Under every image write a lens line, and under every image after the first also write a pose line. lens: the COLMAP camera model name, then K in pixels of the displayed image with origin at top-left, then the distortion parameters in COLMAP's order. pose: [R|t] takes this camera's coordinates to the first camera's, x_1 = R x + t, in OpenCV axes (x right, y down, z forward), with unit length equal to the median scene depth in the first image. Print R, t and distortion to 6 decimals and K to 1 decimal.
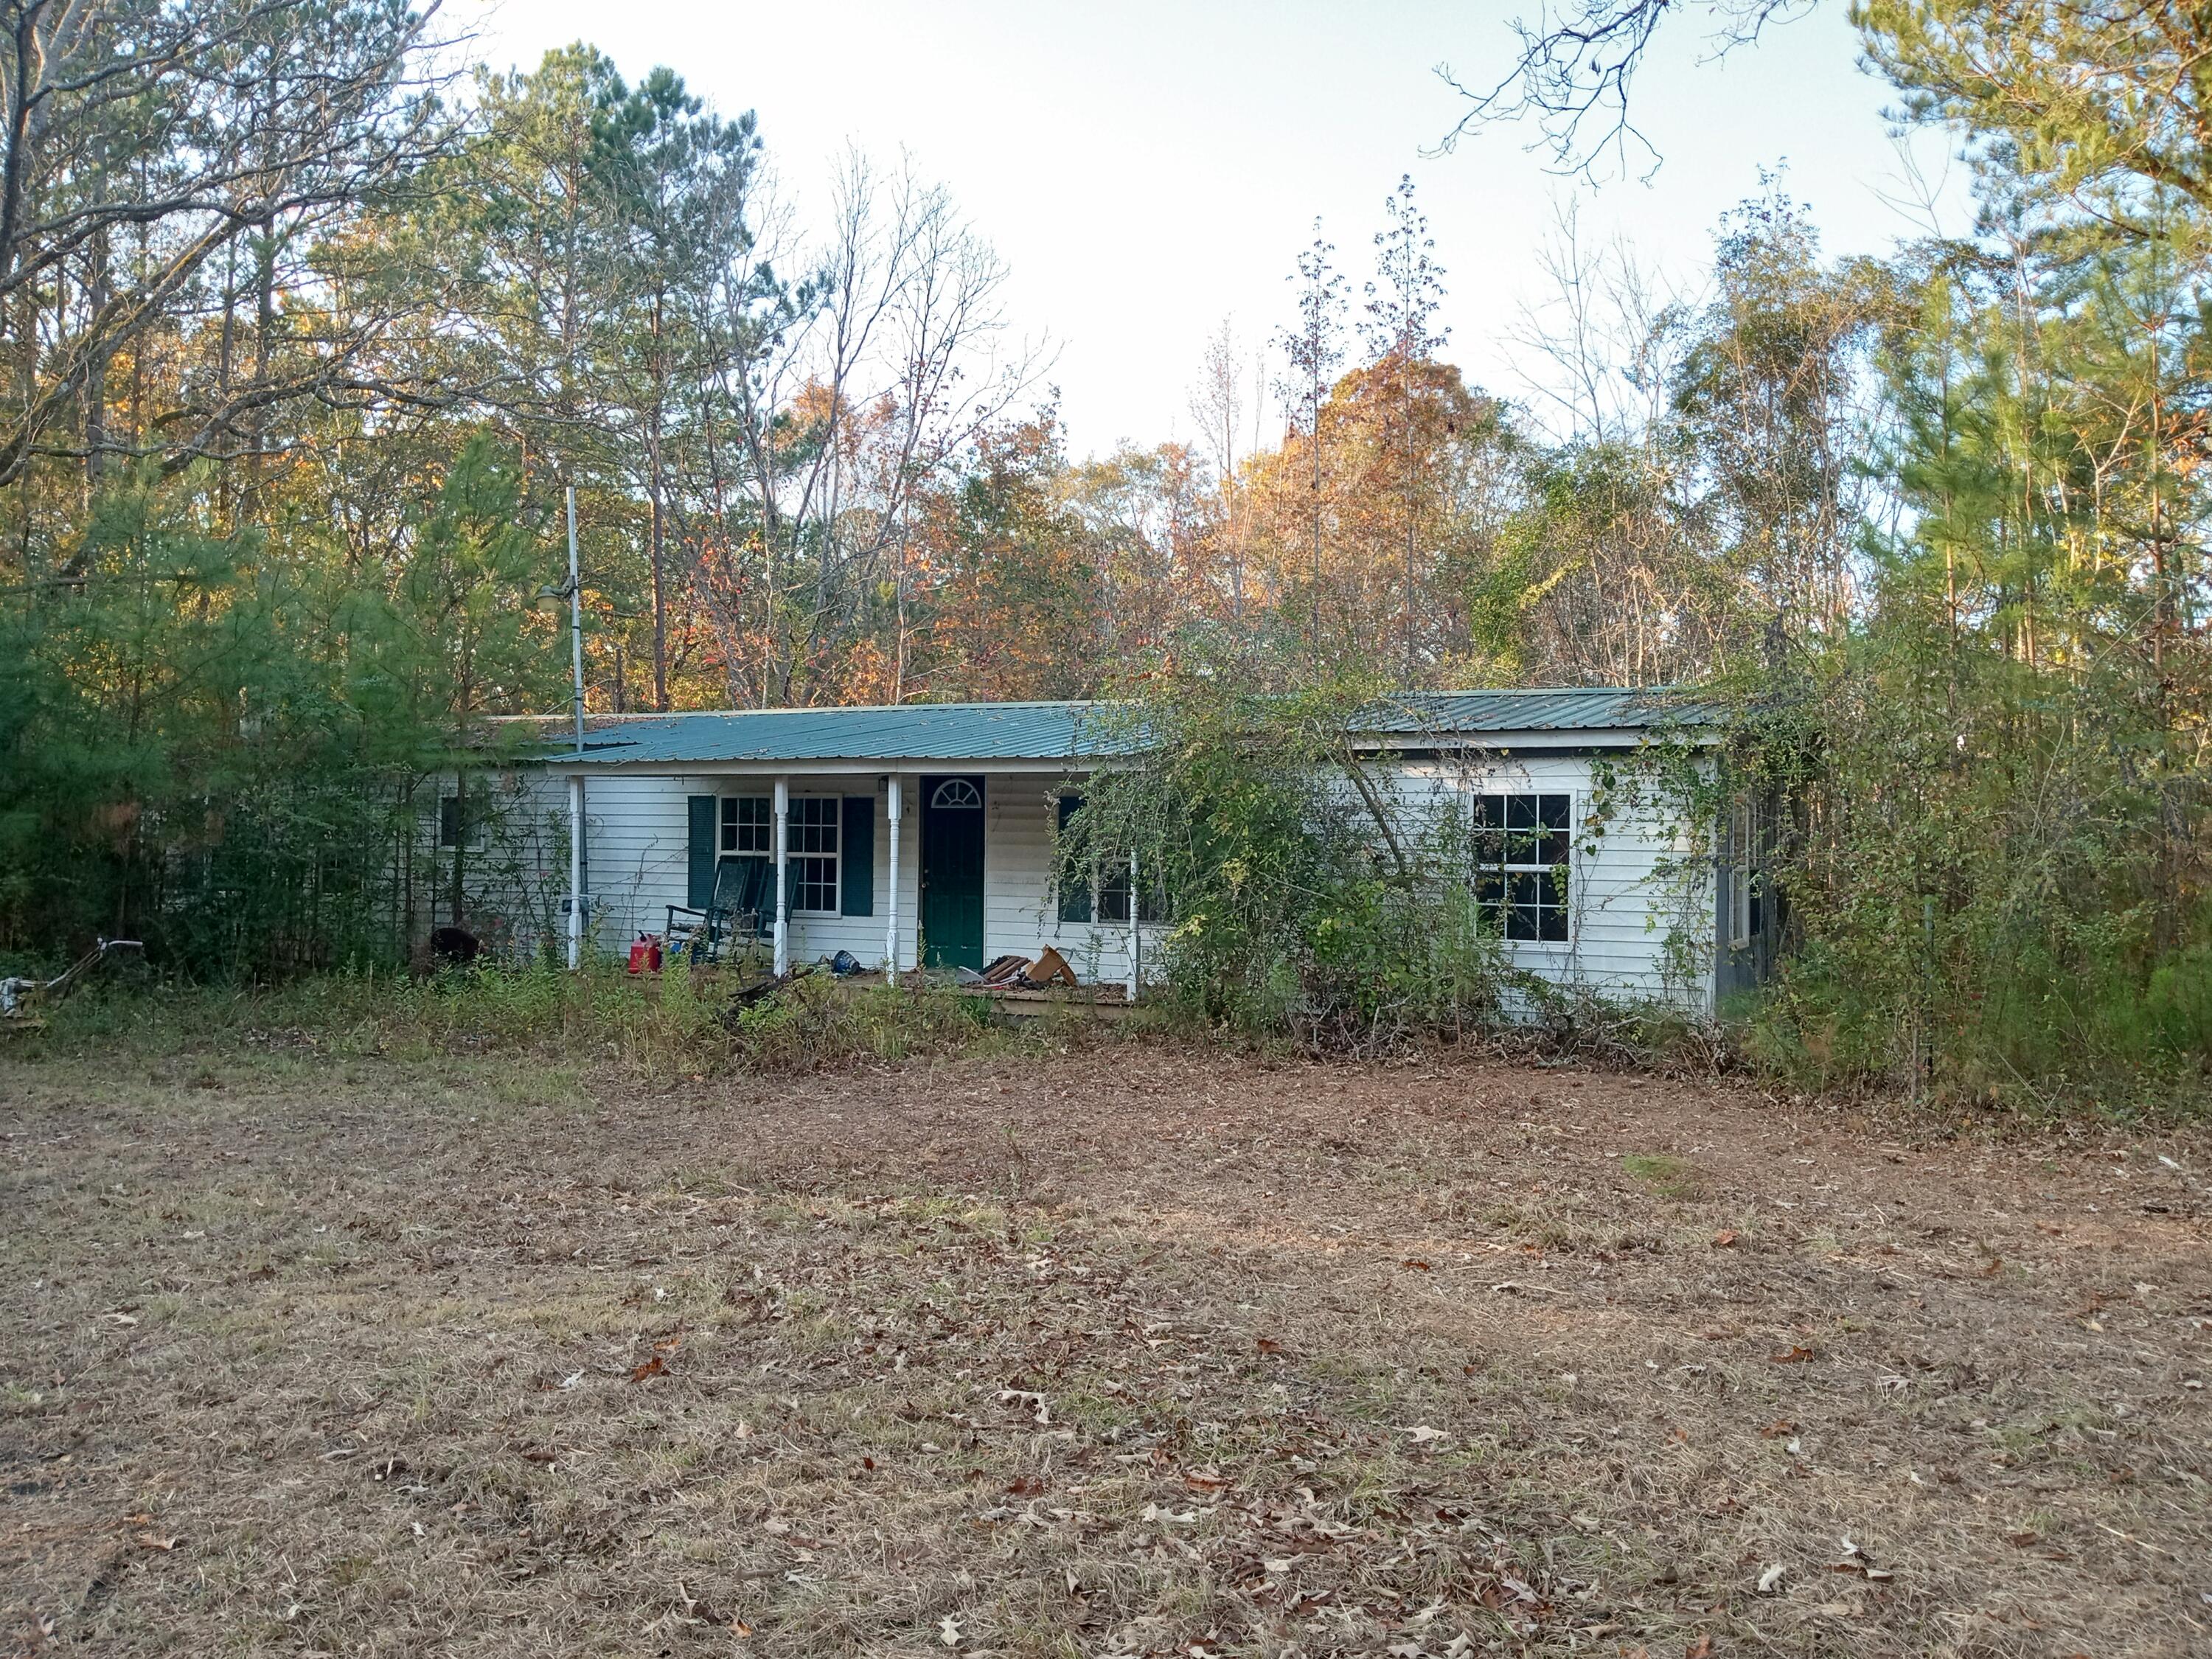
lens RADIAL K [[1825.3, 0, 1101.3], [0, 1825.3, 821.3], [0, 0, 1]] dist [0.064838, -0.106966]
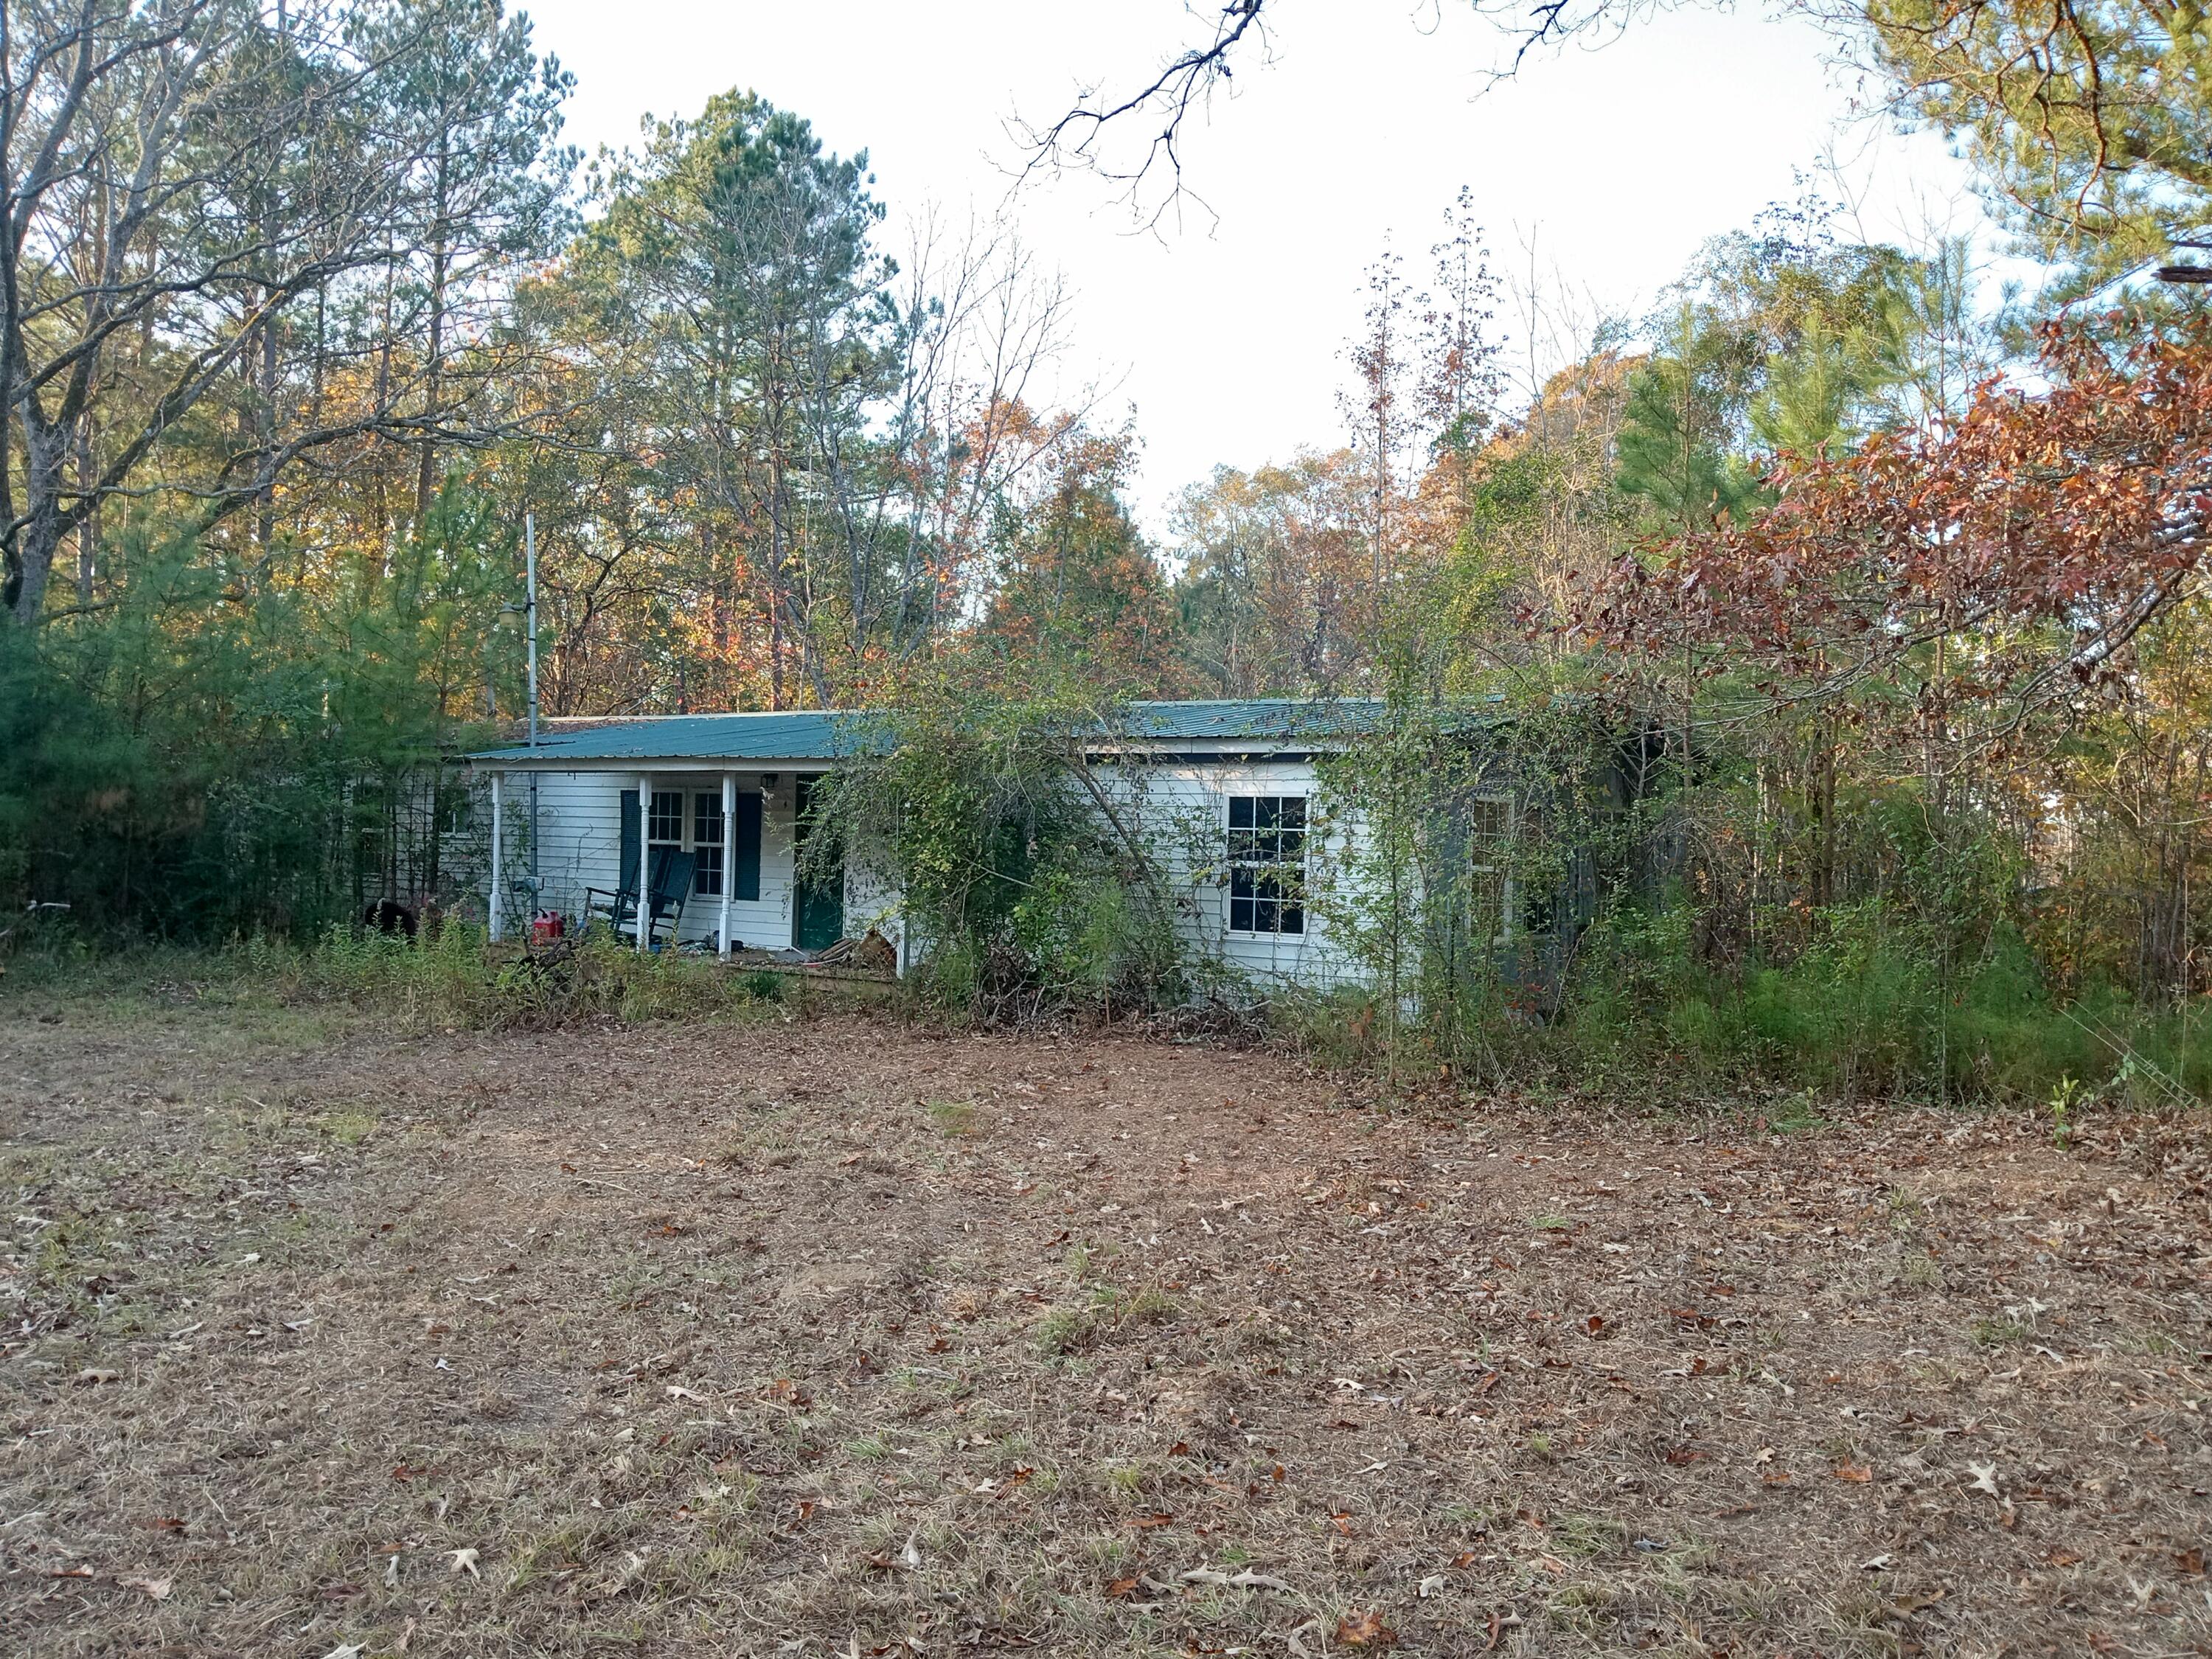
lens RADIAL K [[1825.3, 0, 1101.3], [0, 1825.3, 821.3], [0, 0, 1]] dist [0.064838, -0.106966]
pose [[0.987254, 0.014187, -0.158517, 0.152031], [-0.014289, 0.999898, 0.000493, 0.000339], [0.158508, 0.001778, 0.987356, -0.033931]]
